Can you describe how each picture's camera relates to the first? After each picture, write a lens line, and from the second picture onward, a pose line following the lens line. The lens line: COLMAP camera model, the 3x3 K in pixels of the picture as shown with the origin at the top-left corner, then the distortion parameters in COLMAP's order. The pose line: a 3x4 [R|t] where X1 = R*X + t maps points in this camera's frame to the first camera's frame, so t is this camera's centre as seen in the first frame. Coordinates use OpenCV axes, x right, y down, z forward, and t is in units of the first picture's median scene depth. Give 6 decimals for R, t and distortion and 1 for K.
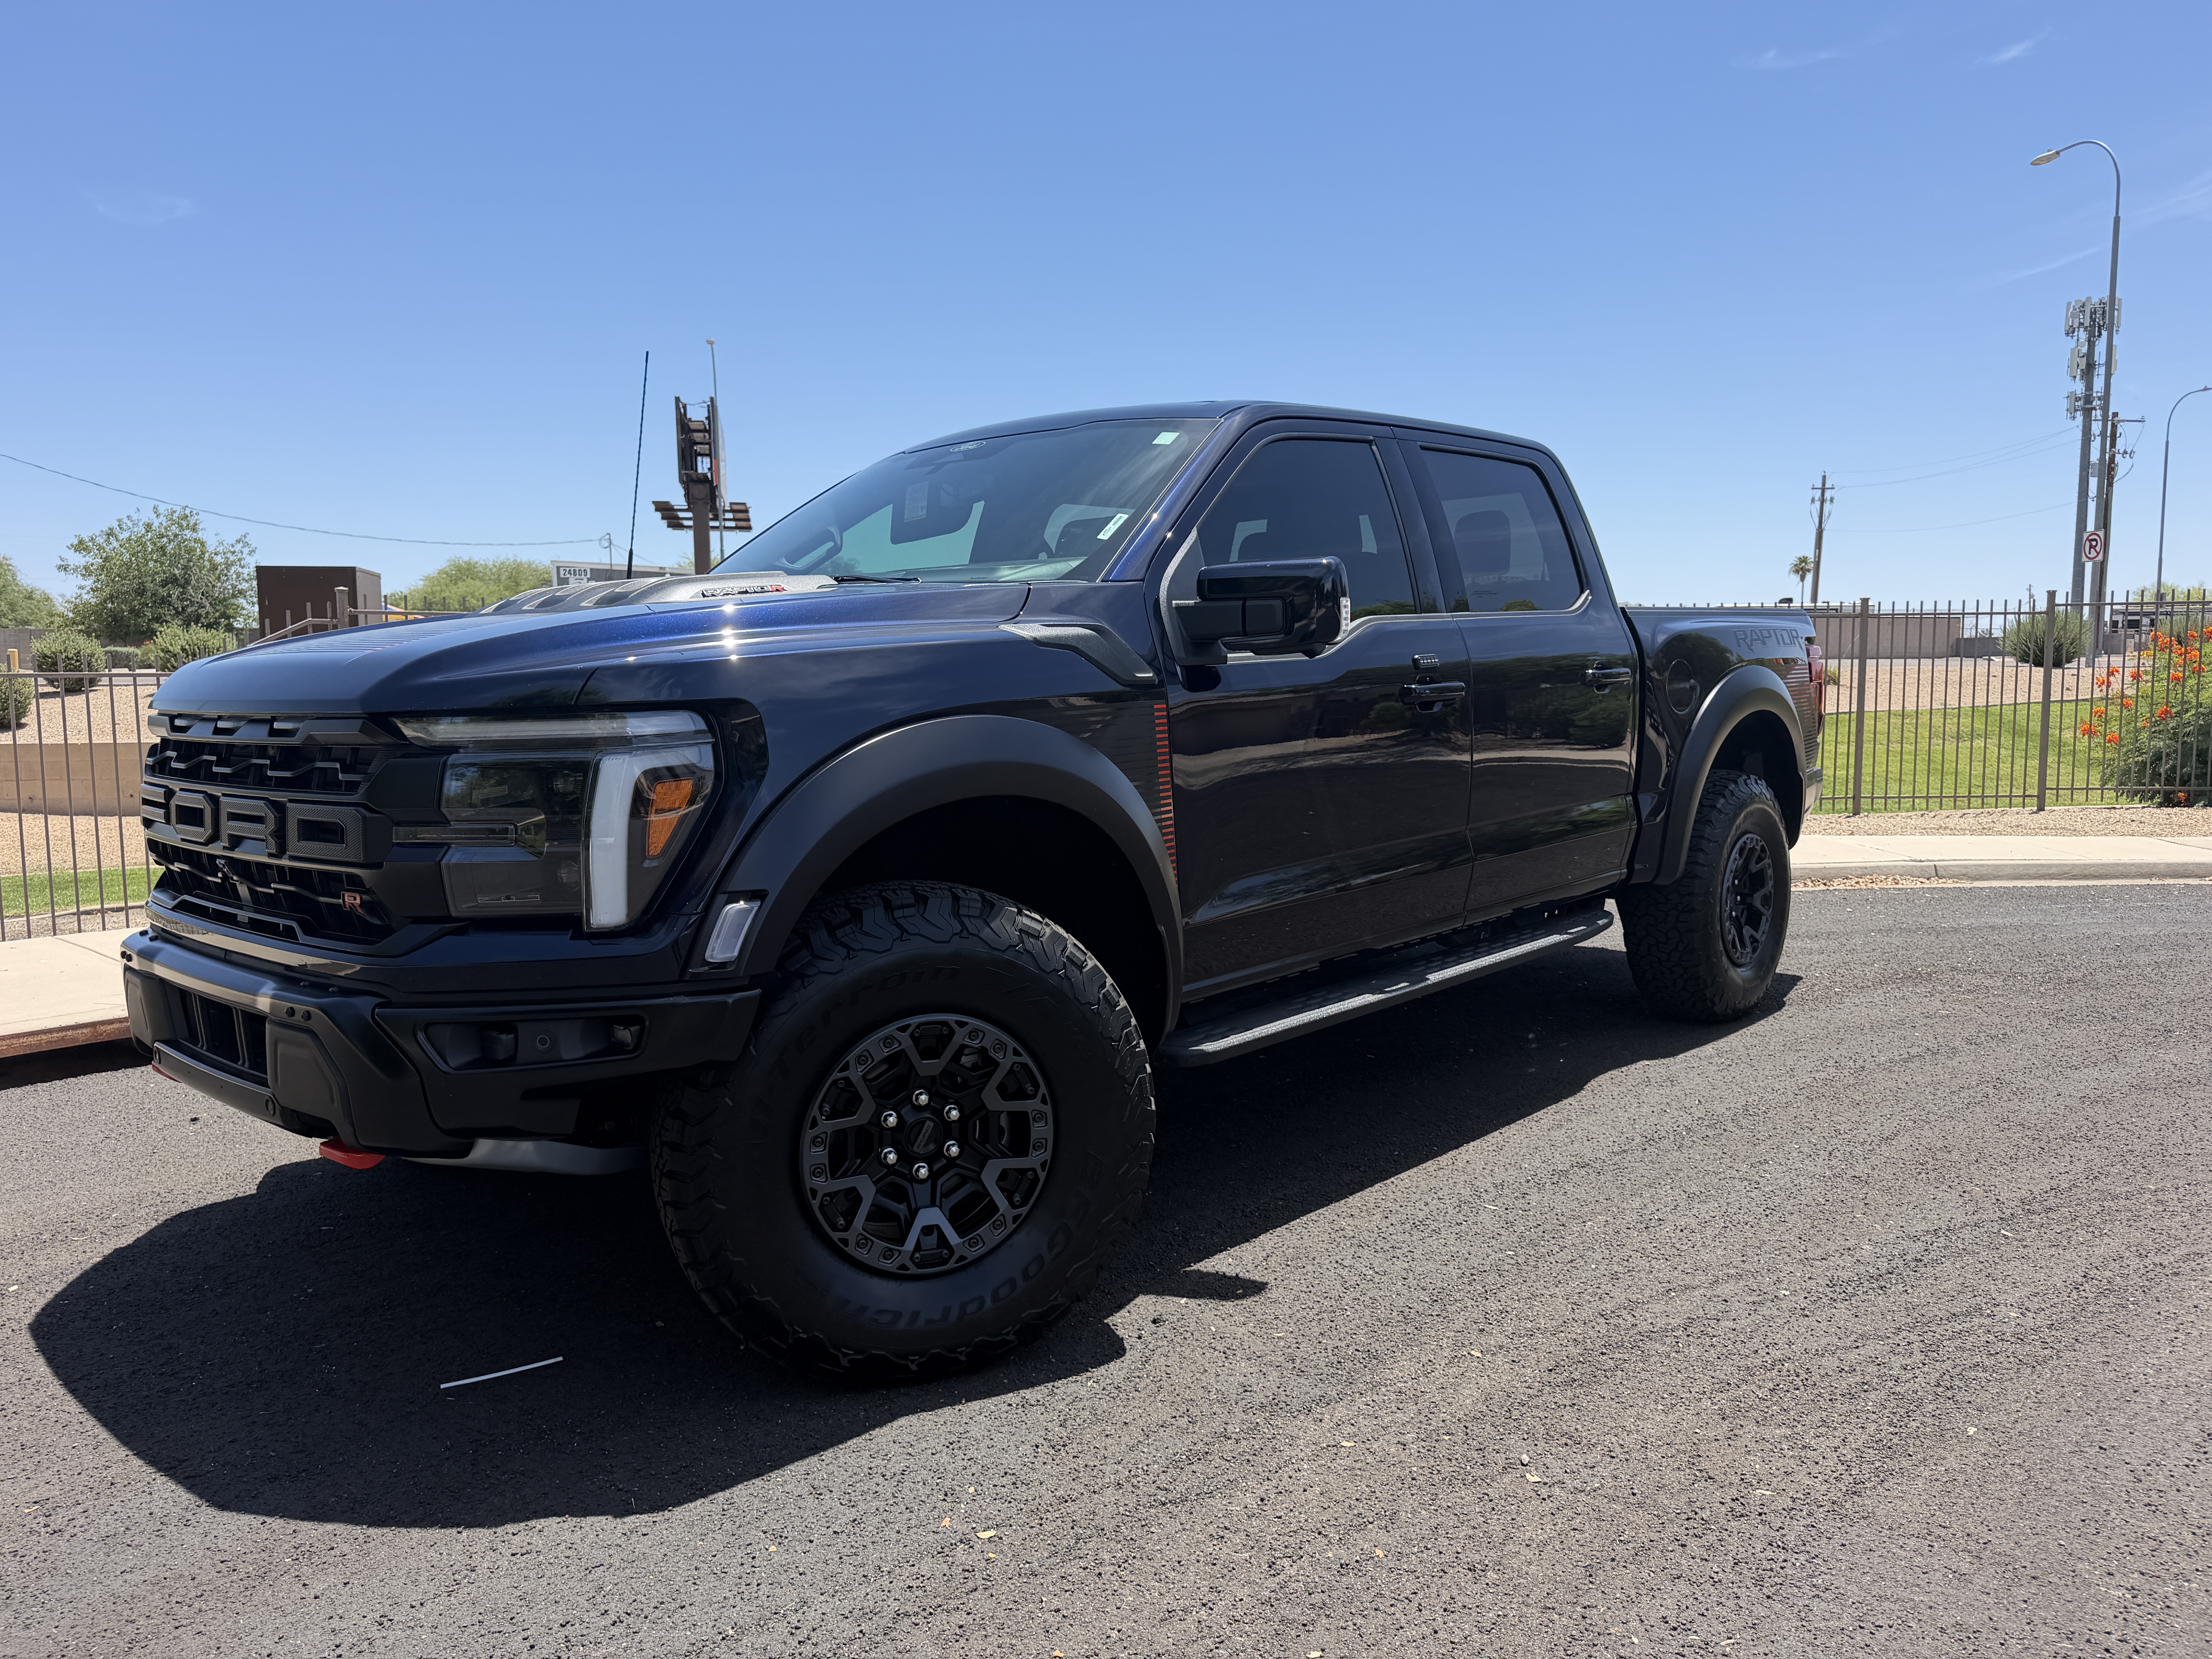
lens RADIAL K [[1594.9, 0, 1116.1], [0, 1594.9, 827.1], [0, 0, 1]] dist [0.004882, -0.007775]
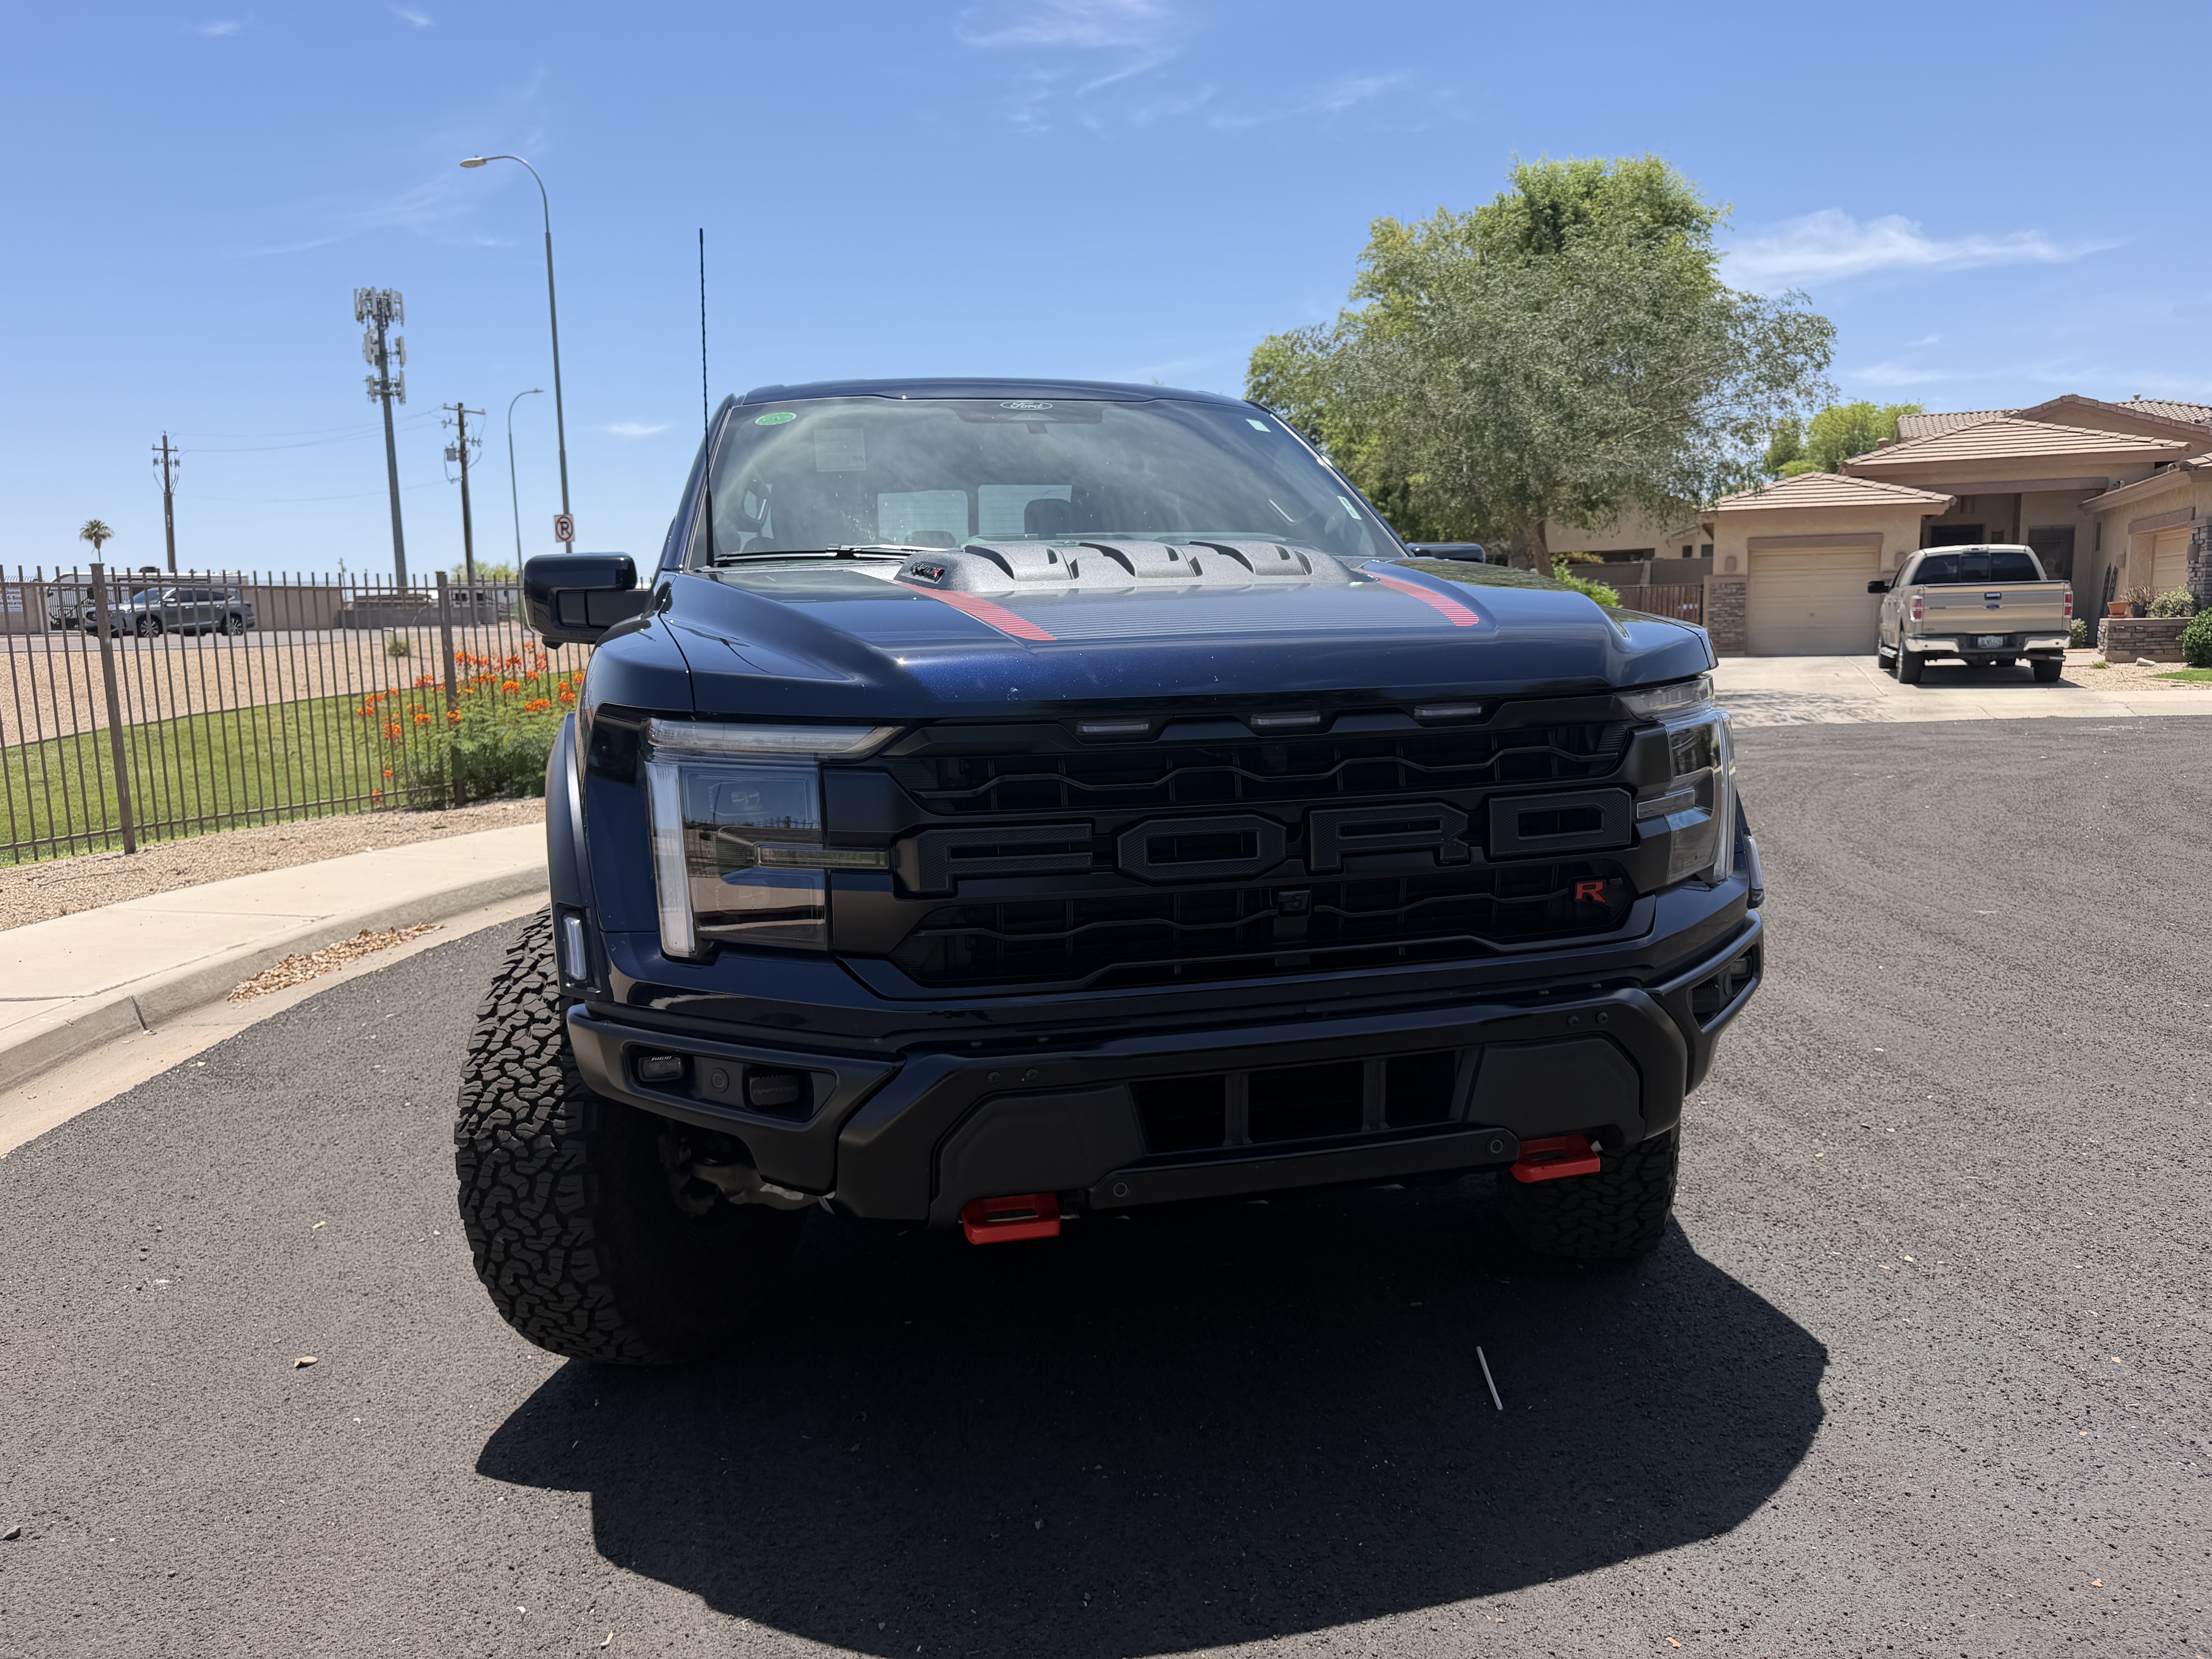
lens RADIAL K [[1594.9, 0, 1116.1], [0, 1594.9, 827.1], [0, 0, 1]] dist [0.004882, -0.007775]
pose [[0.541263, -0.113790, 0.833119, -1.231271], [0.099266, 0.992520, 0.071069, -0.075174], [-0.834974, 0.044233, 0.548509, 0.628219]]
